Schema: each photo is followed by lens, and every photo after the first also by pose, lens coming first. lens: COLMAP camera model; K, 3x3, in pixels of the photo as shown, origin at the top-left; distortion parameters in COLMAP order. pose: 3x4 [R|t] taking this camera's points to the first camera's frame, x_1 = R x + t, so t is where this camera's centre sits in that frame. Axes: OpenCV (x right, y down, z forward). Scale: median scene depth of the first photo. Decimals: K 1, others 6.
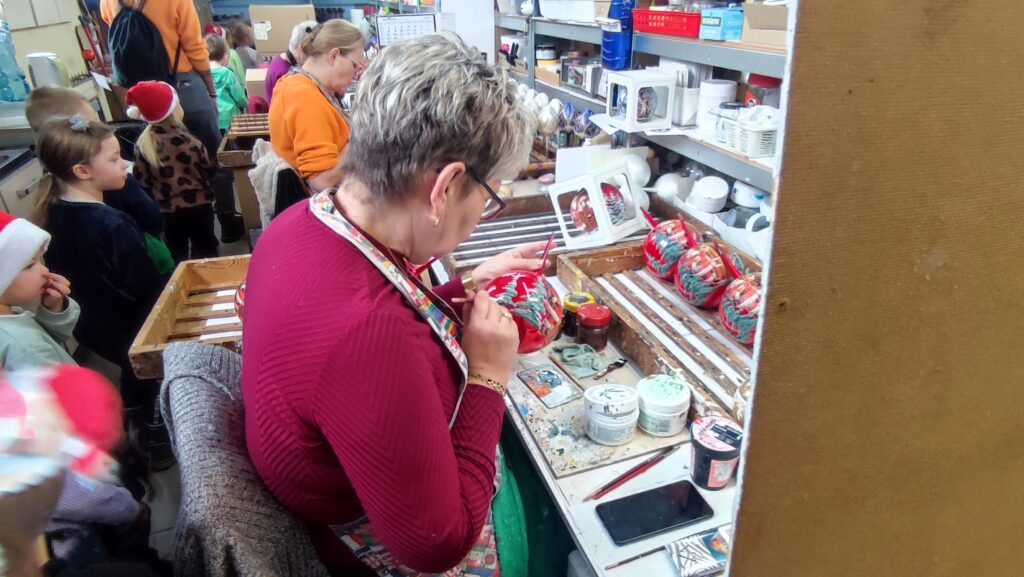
lens RADIAL K [[579.3, 0, 512.0], [0, 579.3, 288.5], [0, 0, 1]] dist [-0.061833, 0.037211]
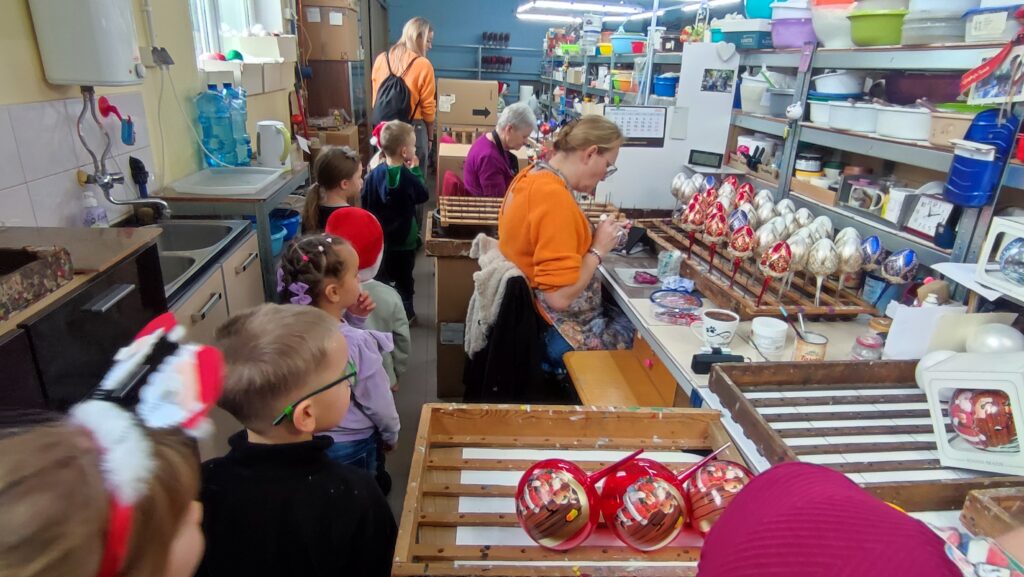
lens RADIAL K [[579.3, 0, 512.0], [0, 579.3, 288.5], [0, 0, 1]] dist [-0.061833, 0.037211]
pose [[0.974765, 0.118308, -0.189303, -0.231819], [-0.139354, 0.984977, -0.101988, -0.099307], [0.174393, 0.125795, 0.976608, 0.150712]]
